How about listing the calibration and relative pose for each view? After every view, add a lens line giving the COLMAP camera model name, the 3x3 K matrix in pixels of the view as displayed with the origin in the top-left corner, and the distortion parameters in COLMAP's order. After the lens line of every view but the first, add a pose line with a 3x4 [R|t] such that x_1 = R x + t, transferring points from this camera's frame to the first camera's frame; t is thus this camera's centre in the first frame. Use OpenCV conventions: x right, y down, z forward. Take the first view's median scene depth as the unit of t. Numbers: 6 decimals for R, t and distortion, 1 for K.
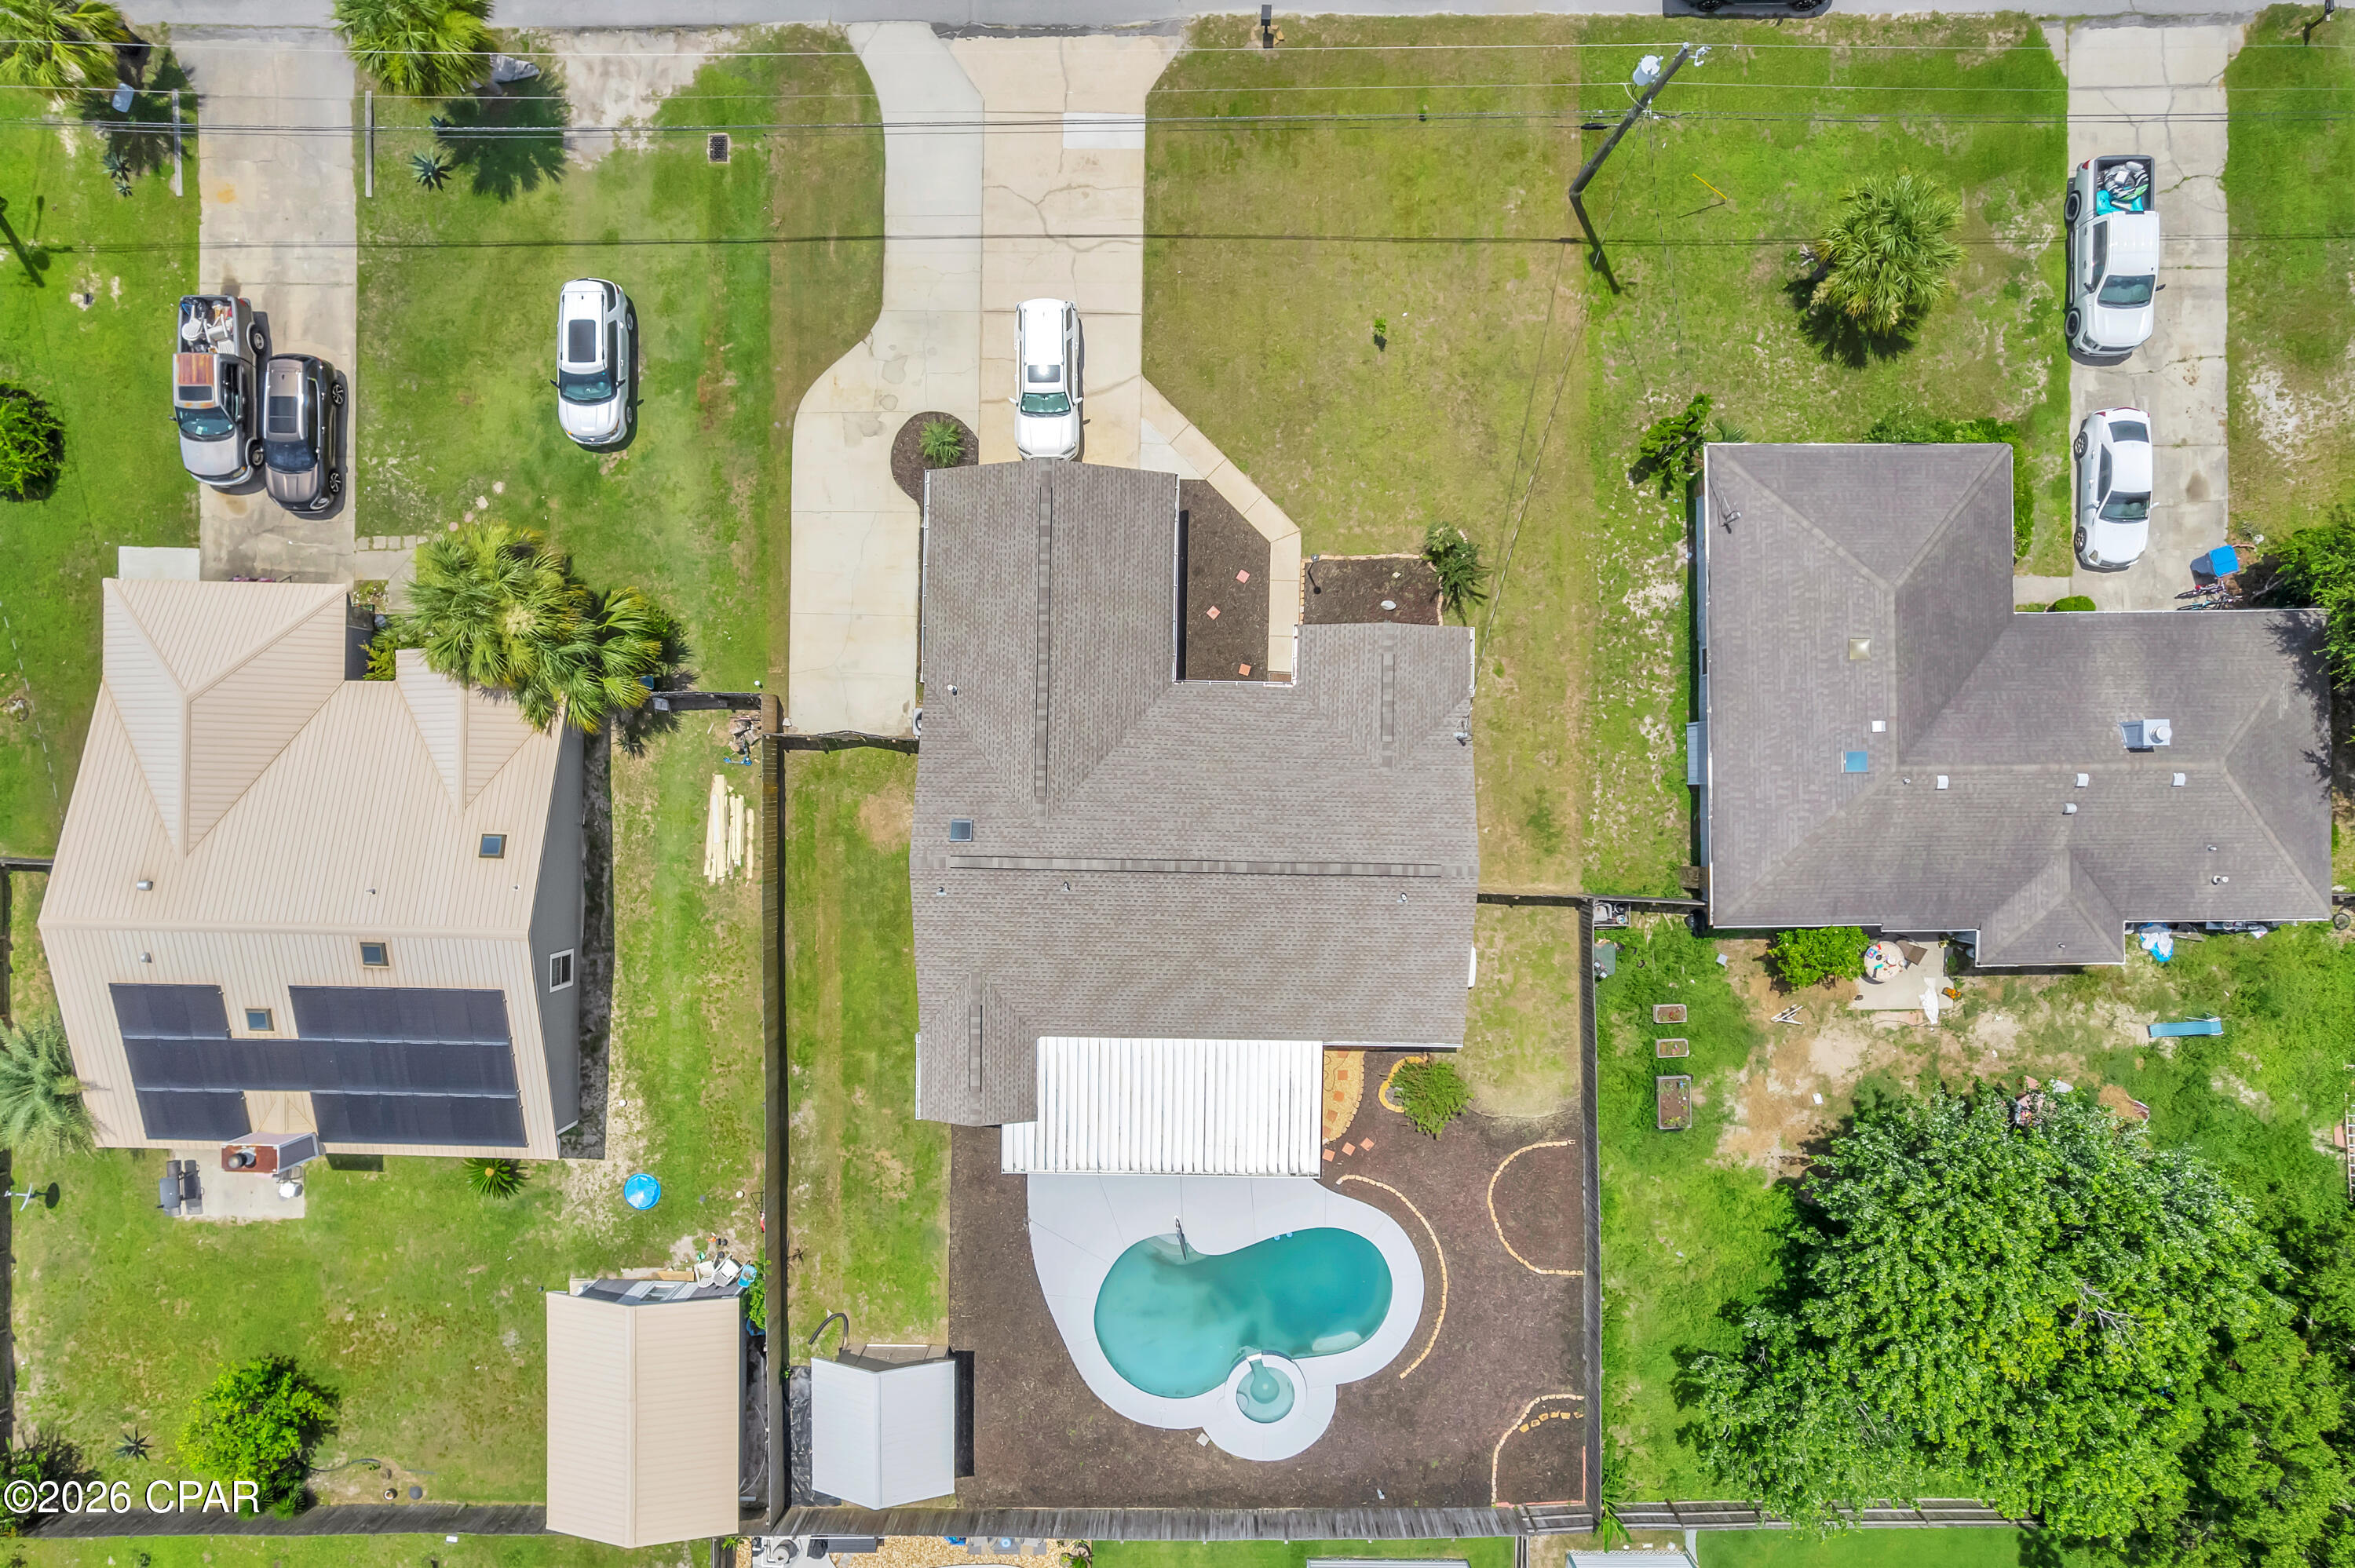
lens RADIAL K [[1503.3, 0, 1181.0], [0, 1503.3, 810.4], [0, 0, 1]] dist [-0.083794, 0.068961]
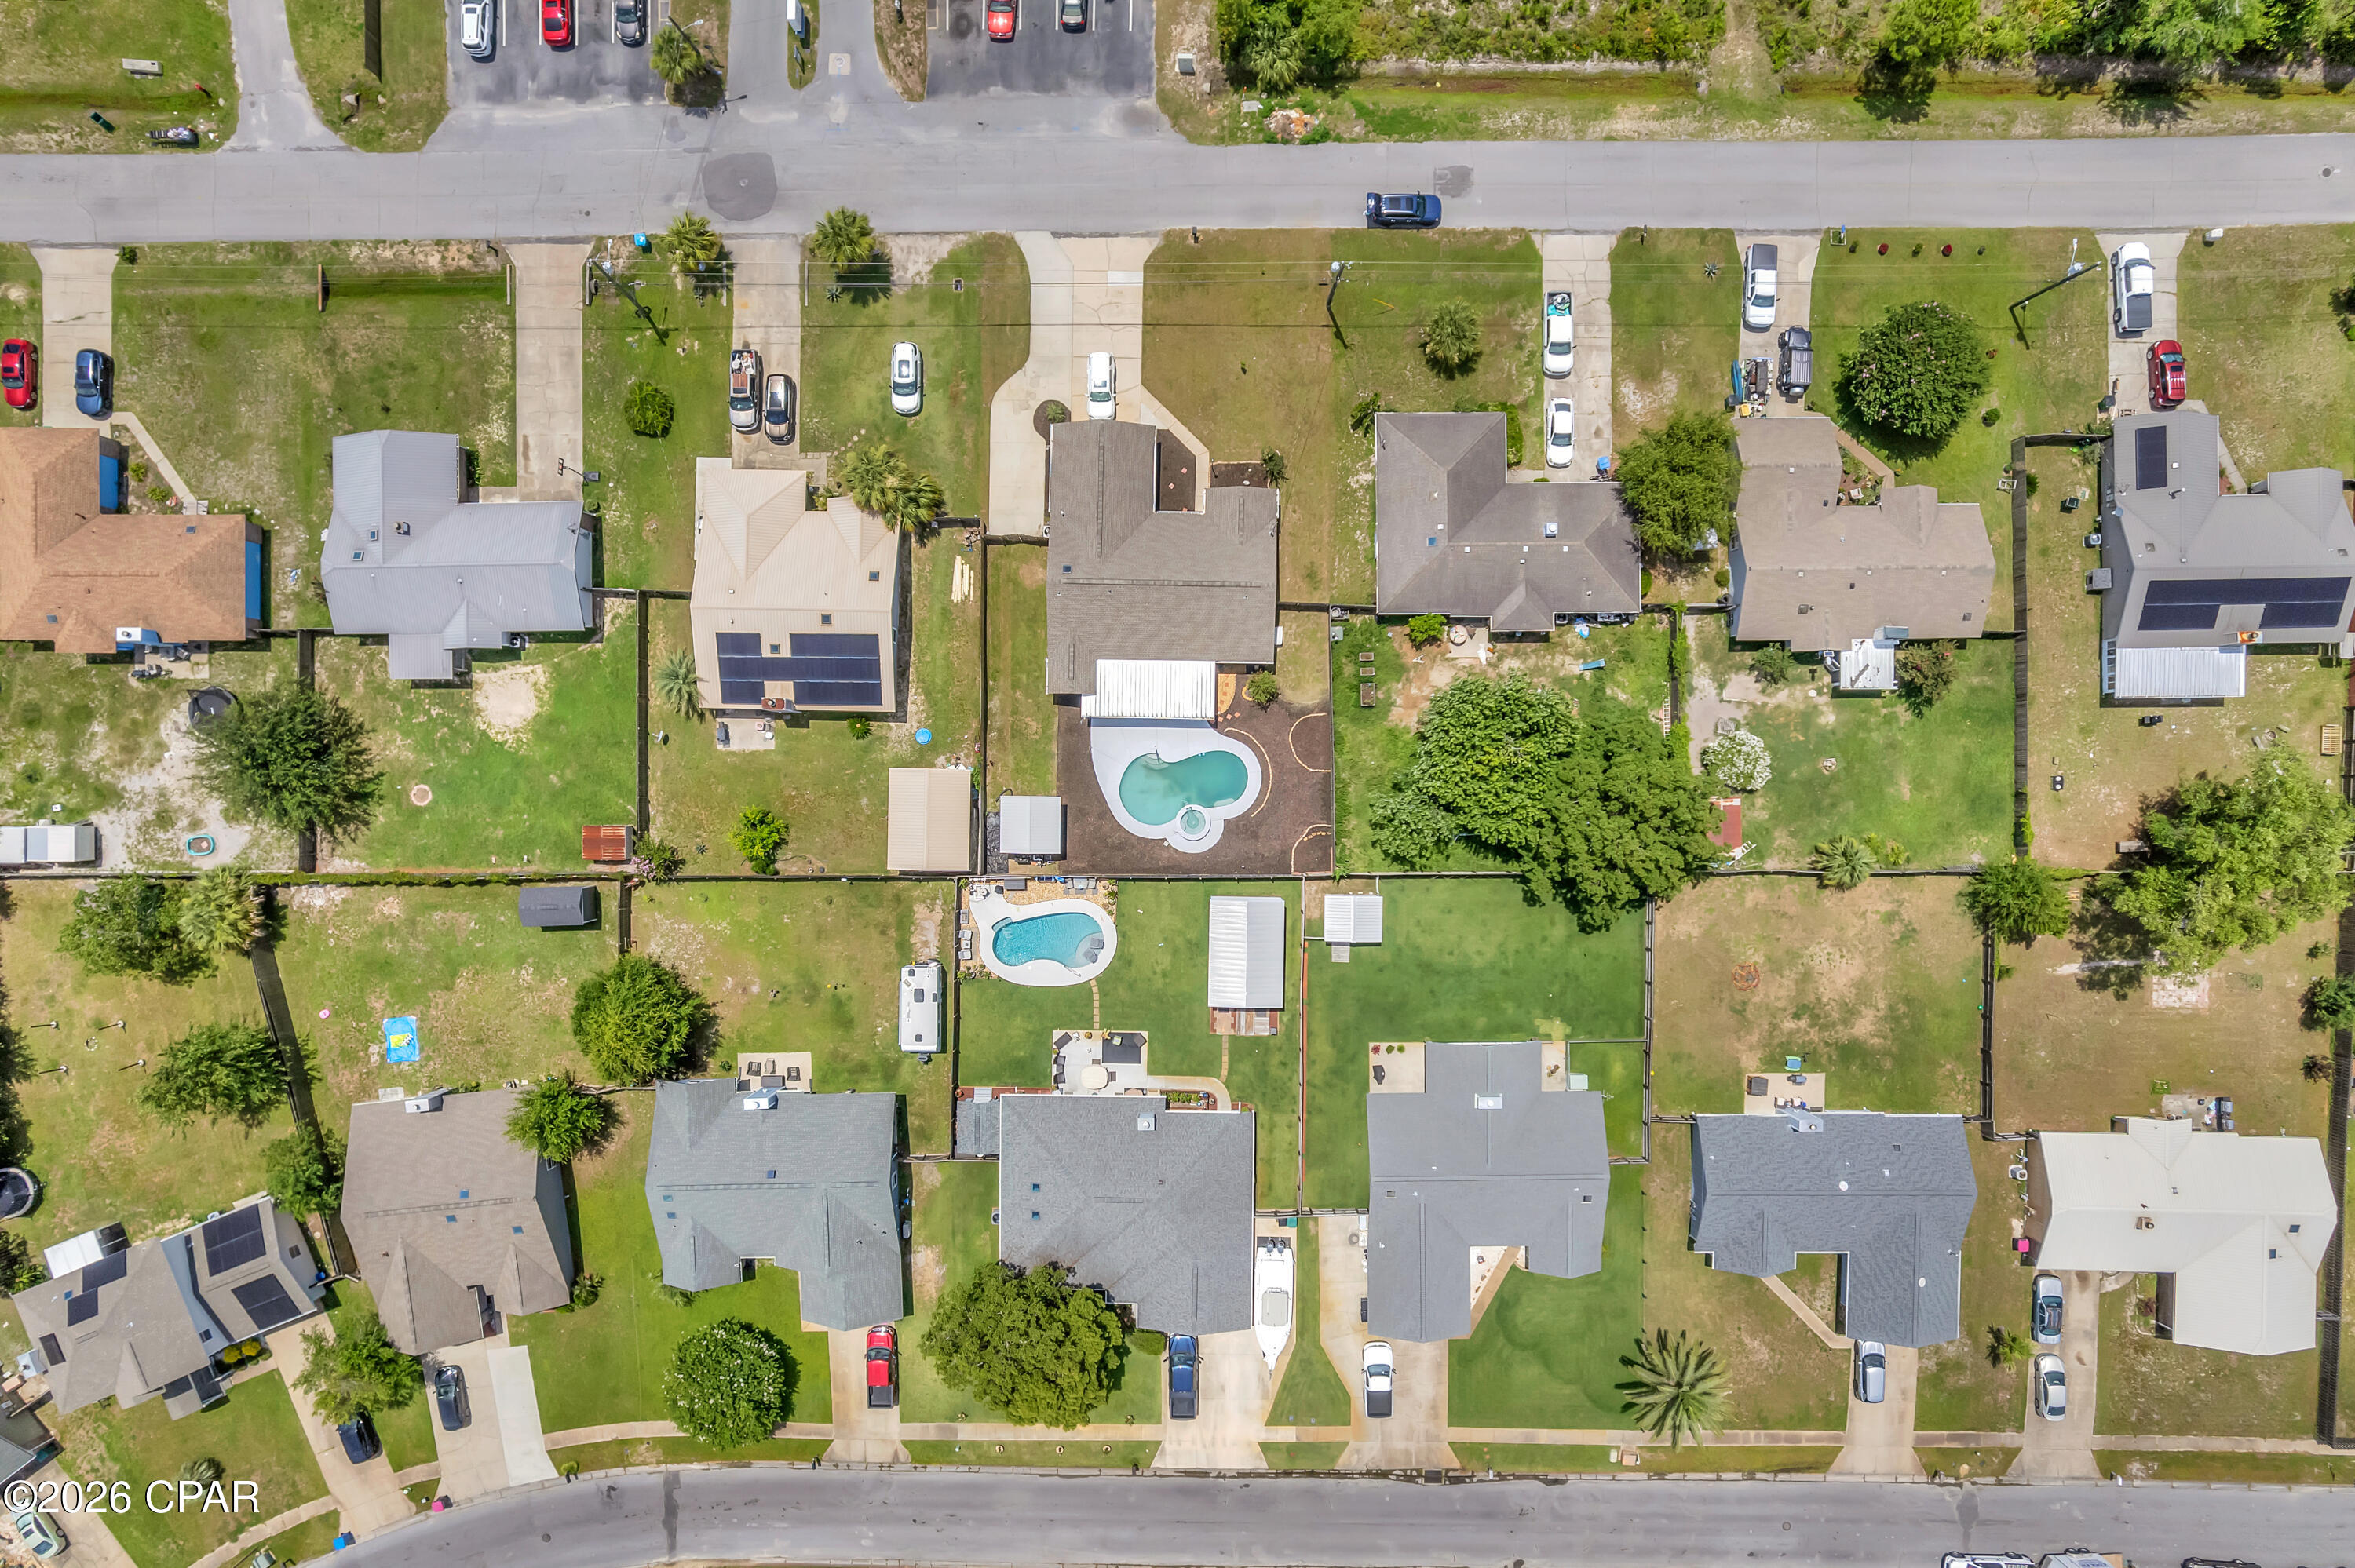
lens RADIAL K [[1503.3, 0, 1181.0], [0, 1503.3, 810.4], [0, 0, 1]] dist [-0.083794, 0.068961]
pose [[0.999960, 0.003537, -0.008215, 0.057378], [-0.003481, 0.999971, 0.006819, 0.358727], [0.008239, -0.006790, 0.999943, -1.340376]]
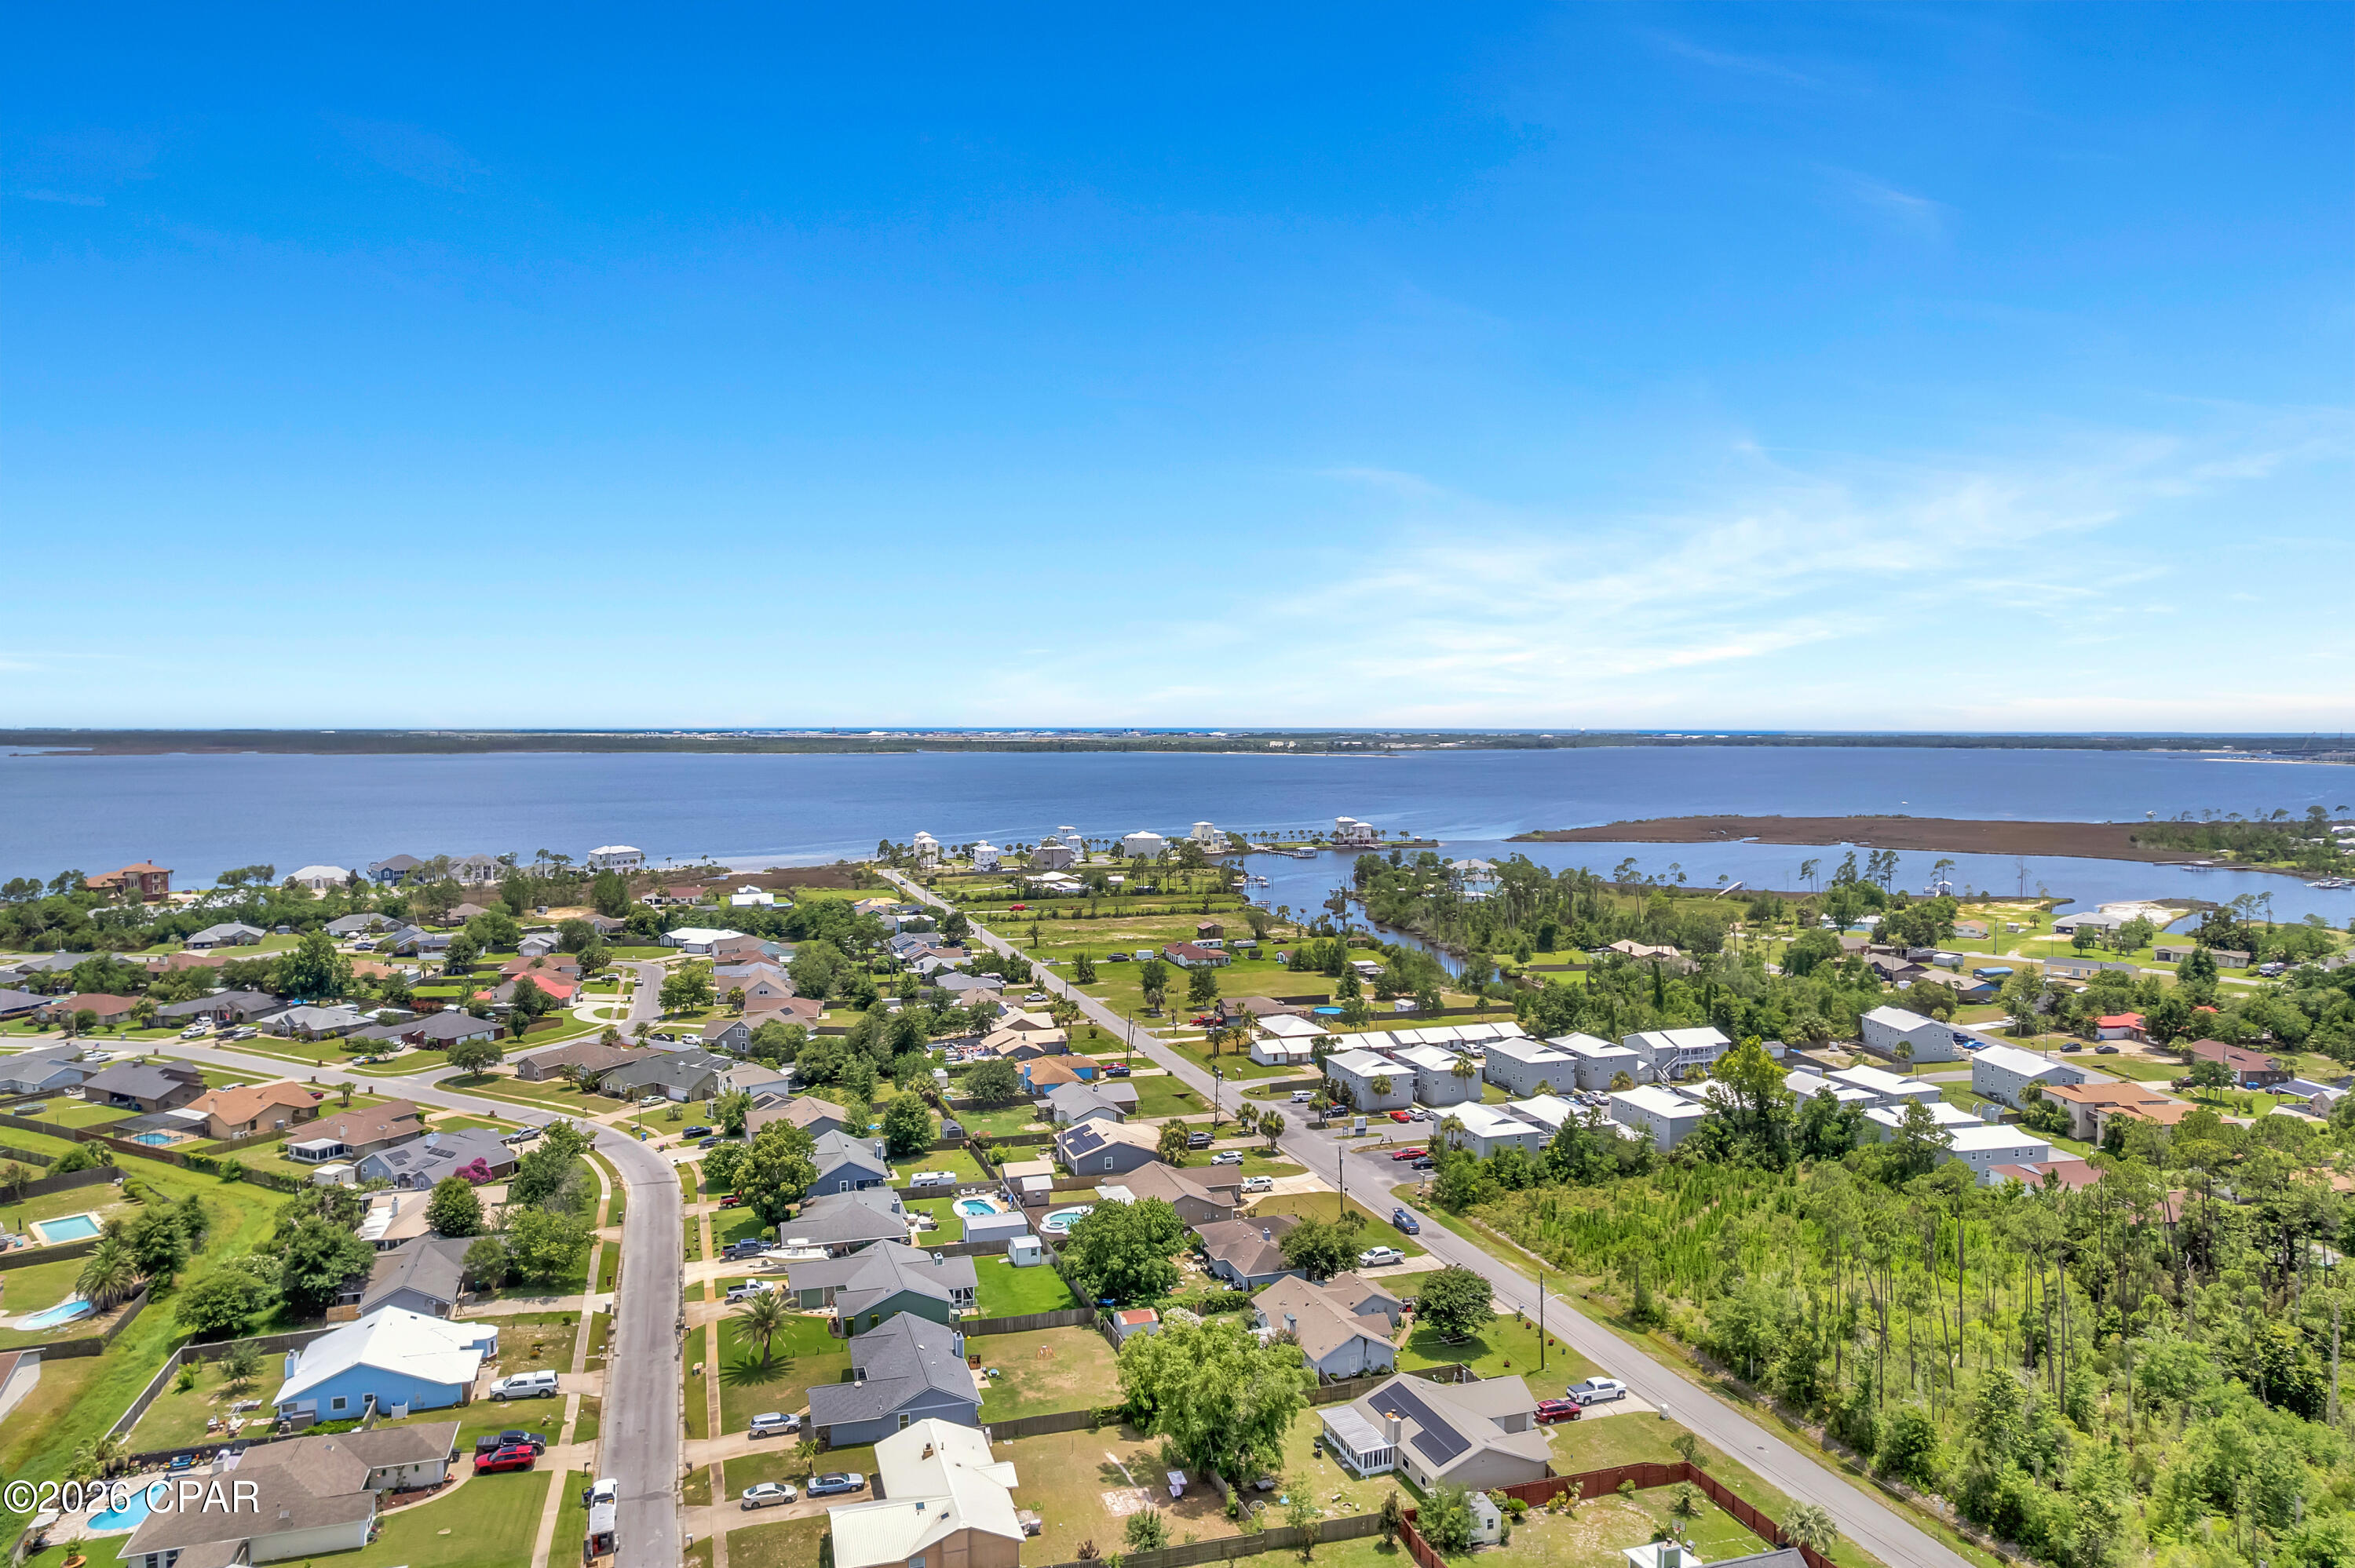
lens RADIAL K [[1503.3, 0, 1181.0], [0, 1503.3, 810.4], [0, 0, 1]] dist [-0.083794, 0.068961]
pose [[0.315016, 0.068334, -0.946623, 4.450605], [-0.949007, 0.009819, -0.315101, 1.474623], [-0.012237, 0.997614, 0.067943, -0.441409]]
